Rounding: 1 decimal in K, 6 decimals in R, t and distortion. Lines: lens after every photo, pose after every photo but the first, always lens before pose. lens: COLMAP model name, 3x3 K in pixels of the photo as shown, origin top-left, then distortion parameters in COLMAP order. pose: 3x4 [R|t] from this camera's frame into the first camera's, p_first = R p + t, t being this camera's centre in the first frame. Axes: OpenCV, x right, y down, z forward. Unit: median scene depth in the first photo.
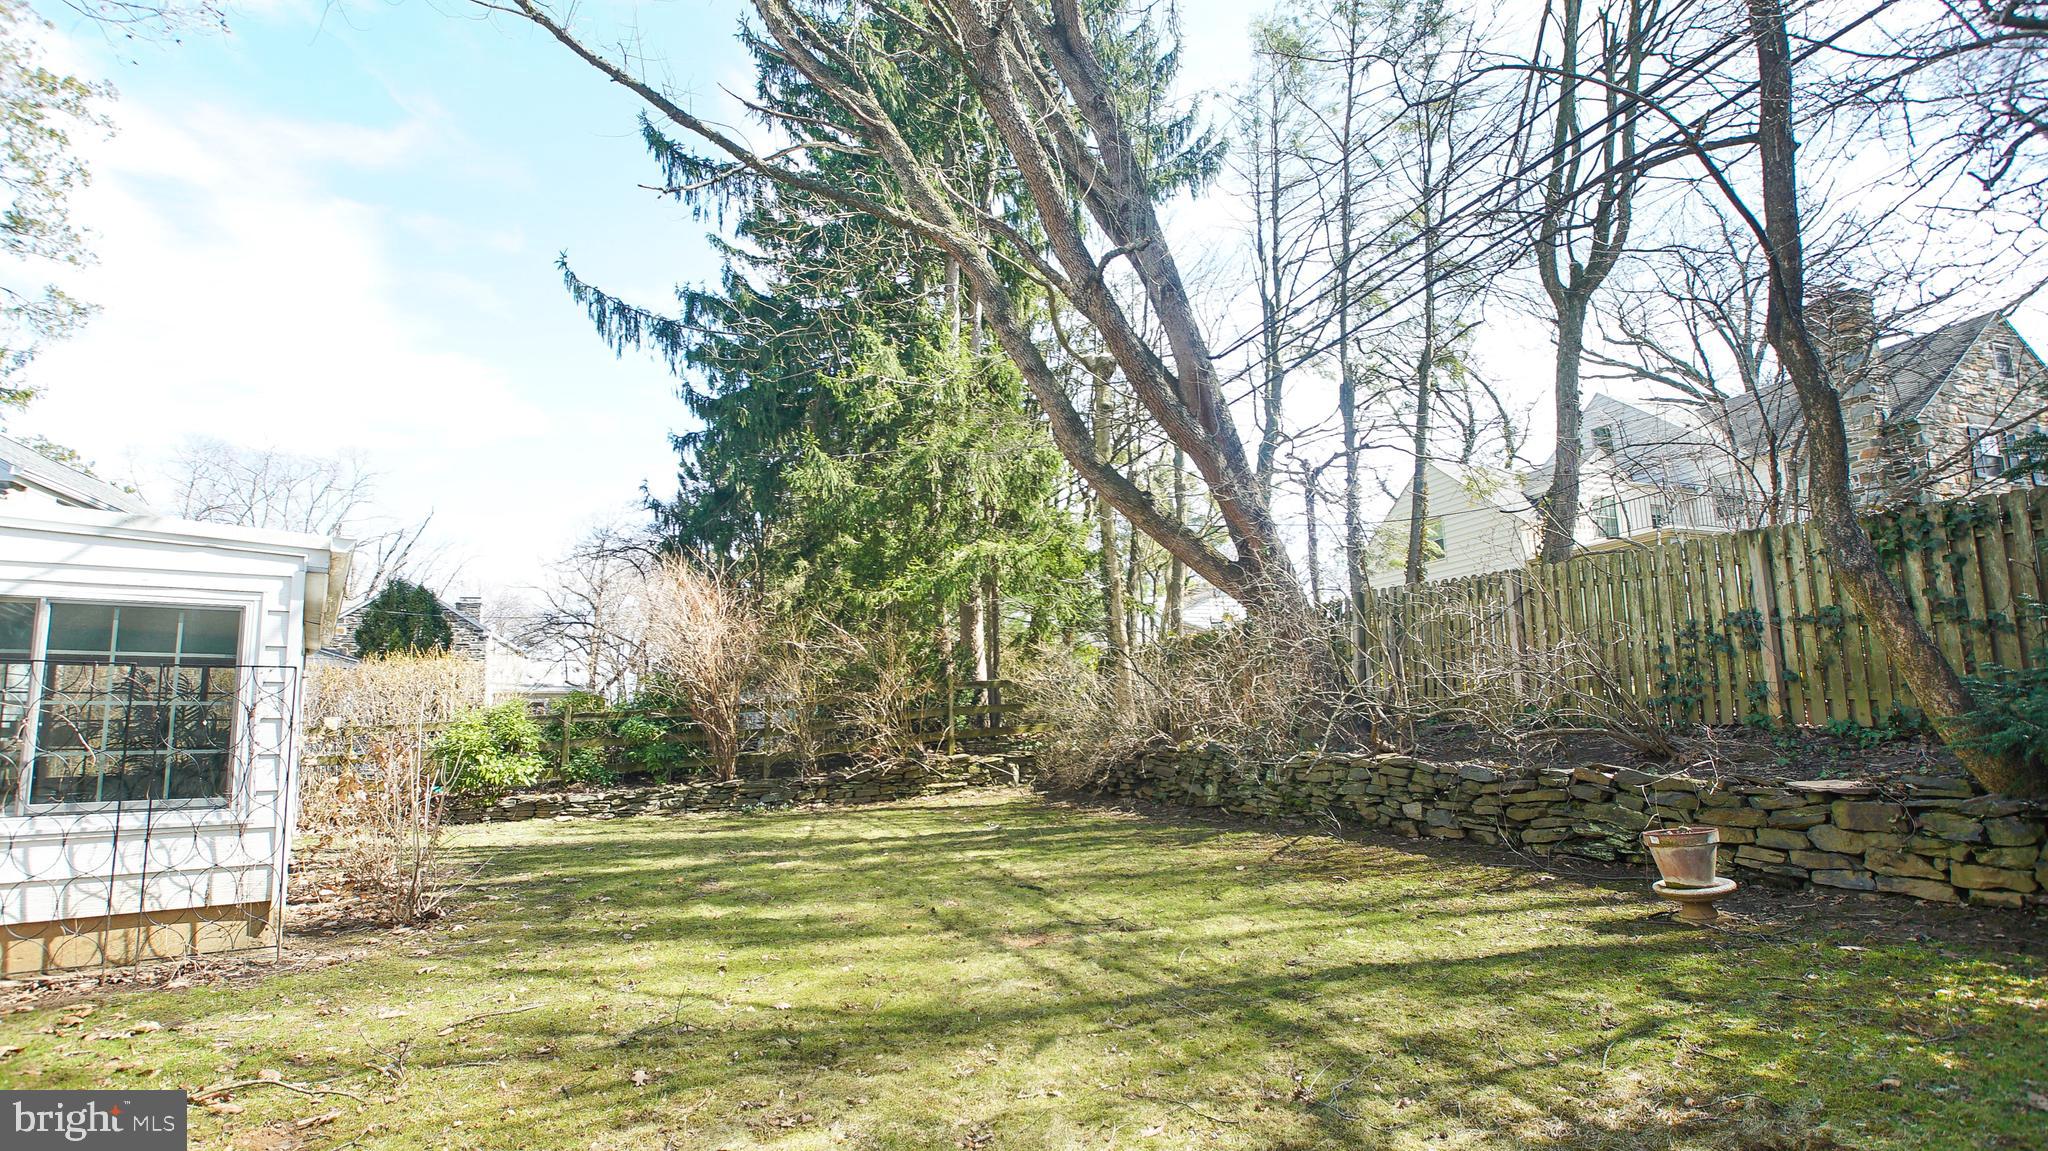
lens RADIAL K [[994.0, 0, 1024.0], [0, 994.0, 575.5], [0, 0, 1]] dist [-0.003187, -0.000266]
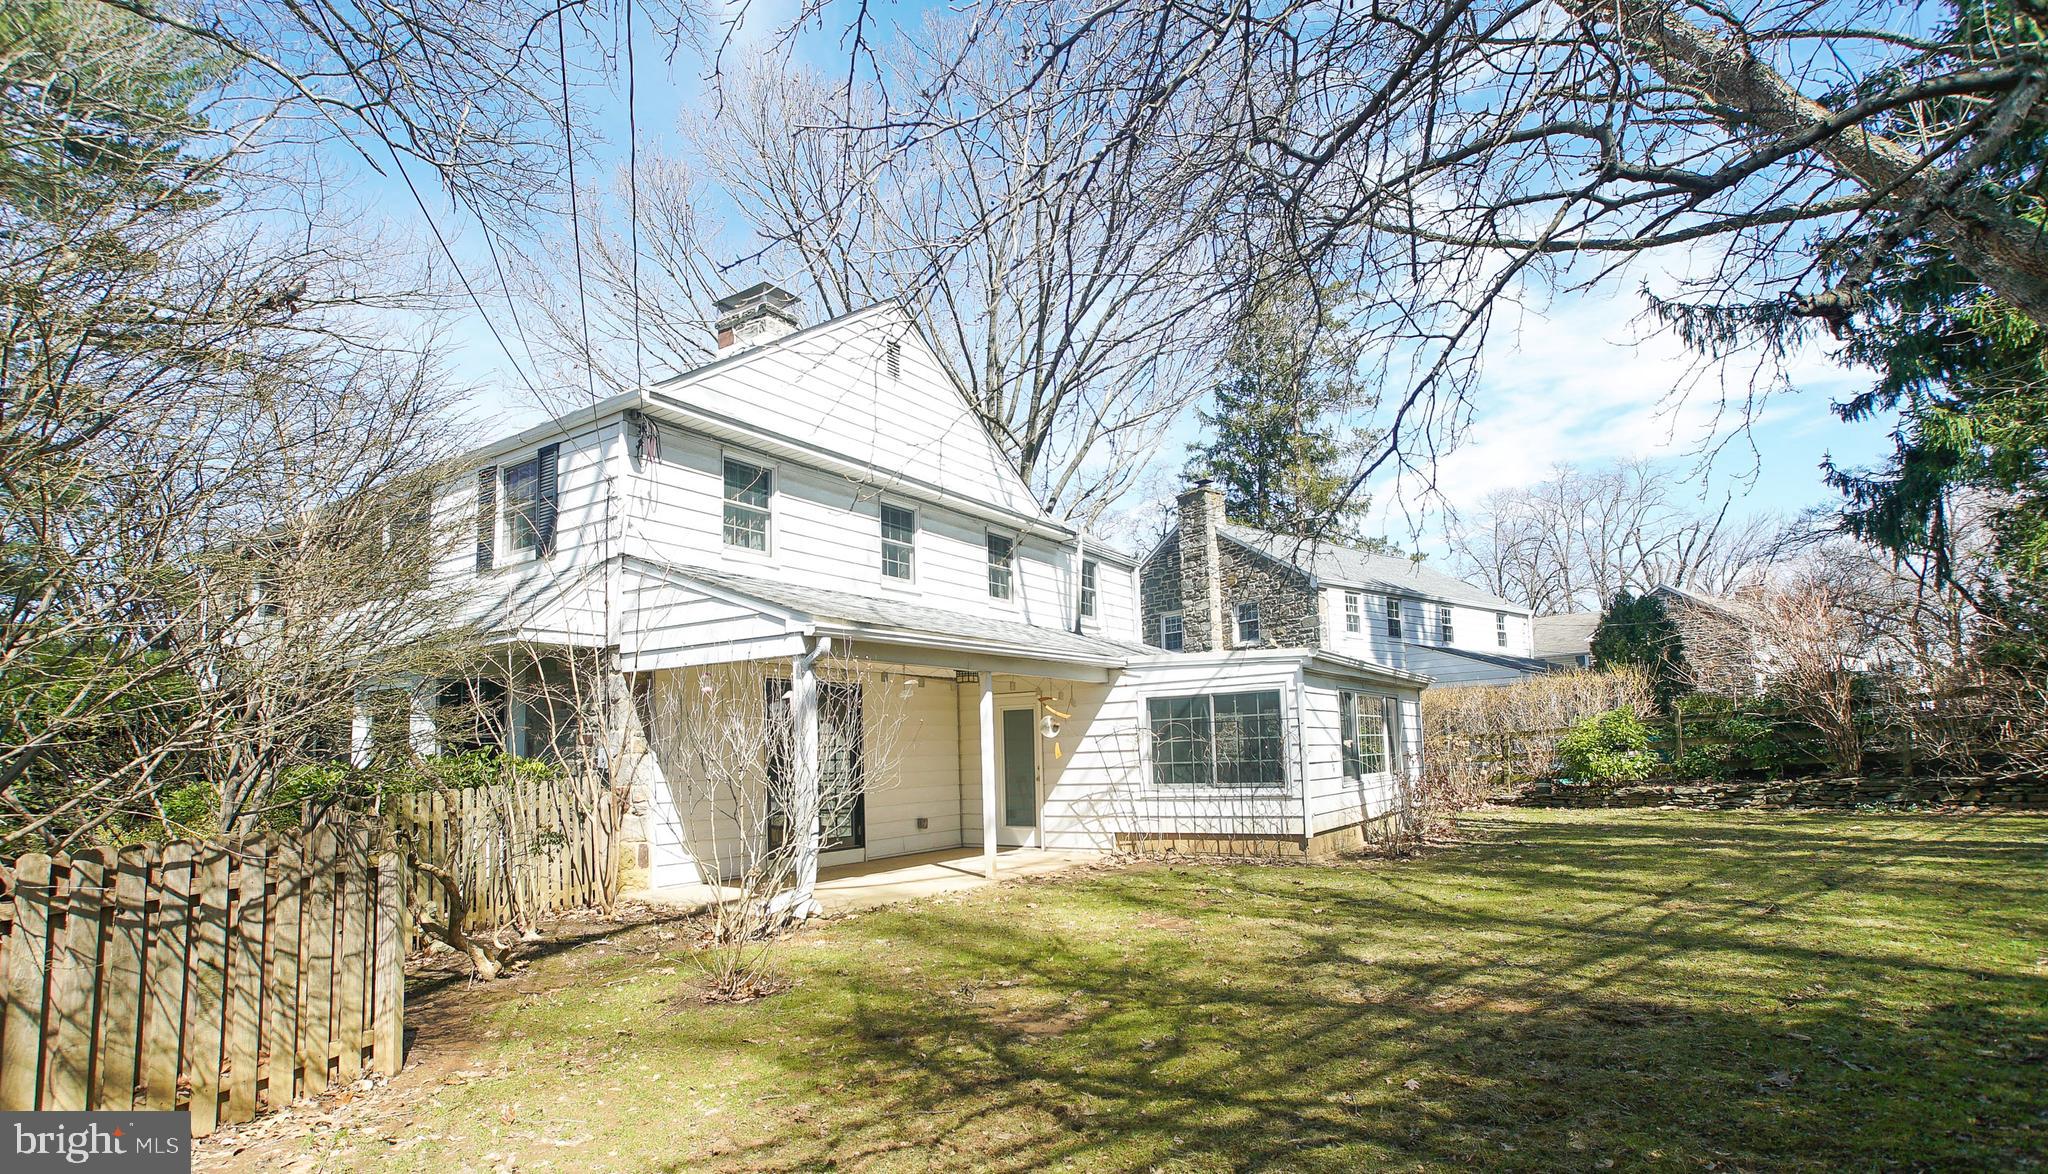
lens RADIAL K [[1034.2, 0, 1020.6], [0, 1034.2, 651.2], [0, 0, 1]] dist [0.000737, 0.000505]
pose [[0.341490, -0.090225, -0.935545, 0.406118], [0.177737, 0.983621, -0.029985, -0.029514], [0.922927, -0.156041, 0.351933, -0.081546]]
